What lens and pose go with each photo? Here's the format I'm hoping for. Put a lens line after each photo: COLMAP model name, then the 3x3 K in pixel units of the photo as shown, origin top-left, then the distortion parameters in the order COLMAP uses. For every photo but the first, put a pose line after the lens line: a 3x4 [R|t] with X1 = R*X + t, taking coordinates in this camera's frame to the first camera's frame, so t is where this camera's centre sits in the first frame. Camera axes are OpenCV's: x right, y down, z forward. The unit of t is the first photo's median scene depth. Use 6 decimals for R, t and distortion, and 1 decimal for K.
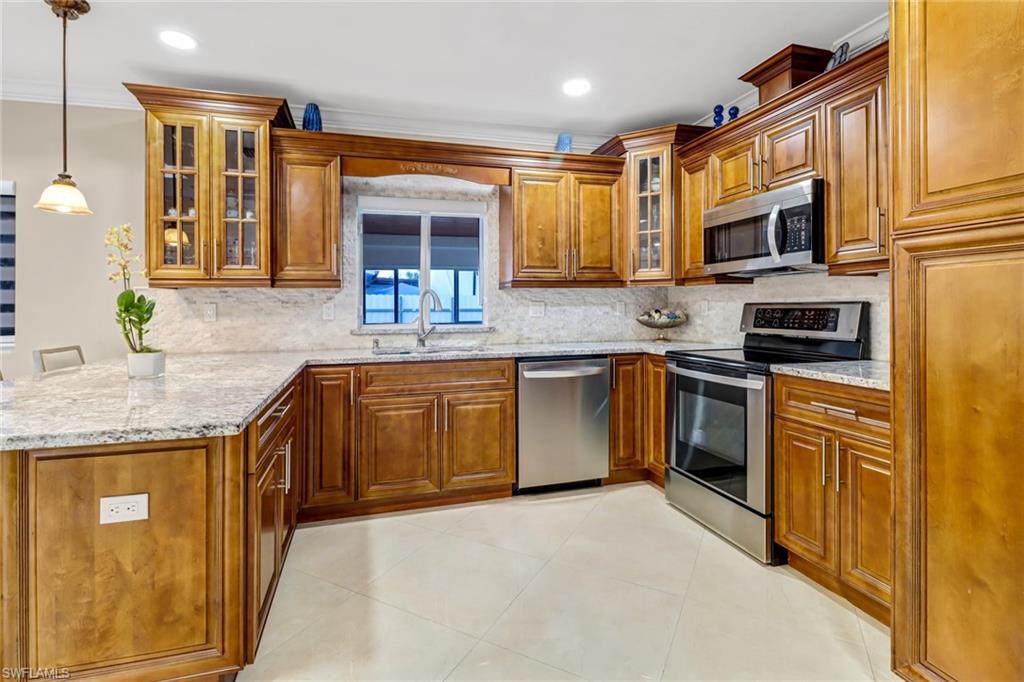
lens RADIAL K [[483.2, 0, 503.4], [0, 483.2, 308.2], [0, 0, 1]] dist [-0.003068, -0.007266]
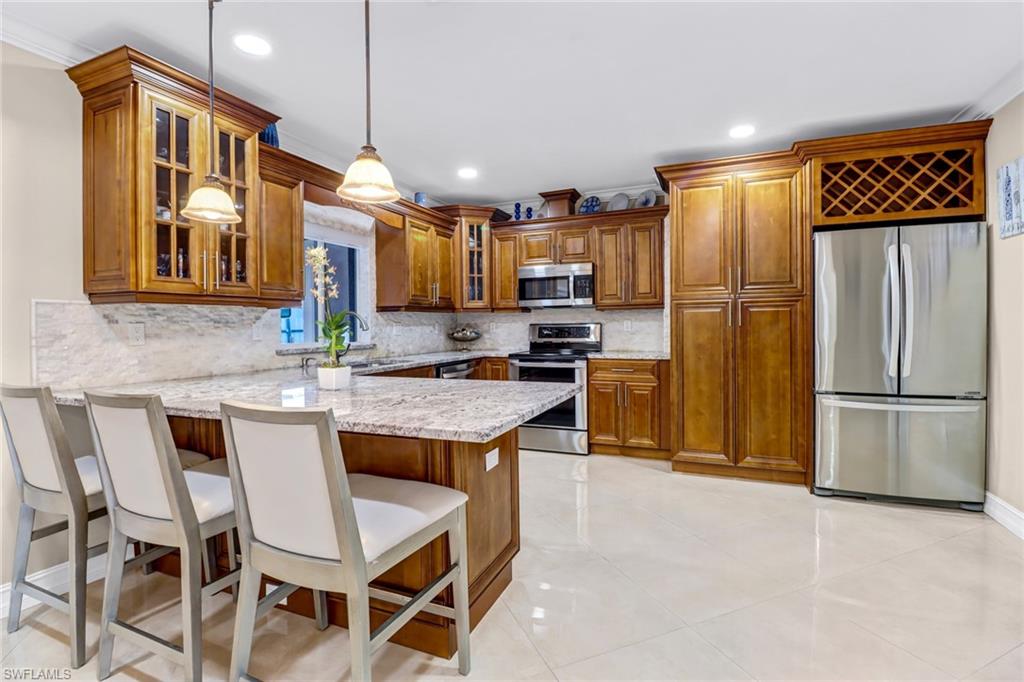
lens RADIAL K [[483.2, 0, 517.0], [0, 483.2, 334.7], [0, 0, 1]] dist [-0.003068, -0.007266]
pose [[0.623238, -0.015029, 0.781888, -0.847772], [0.006450, 0.999880, 0.014078, 0.002692], [-0.782006, -0.003731, 0.623260, -0.011239]]
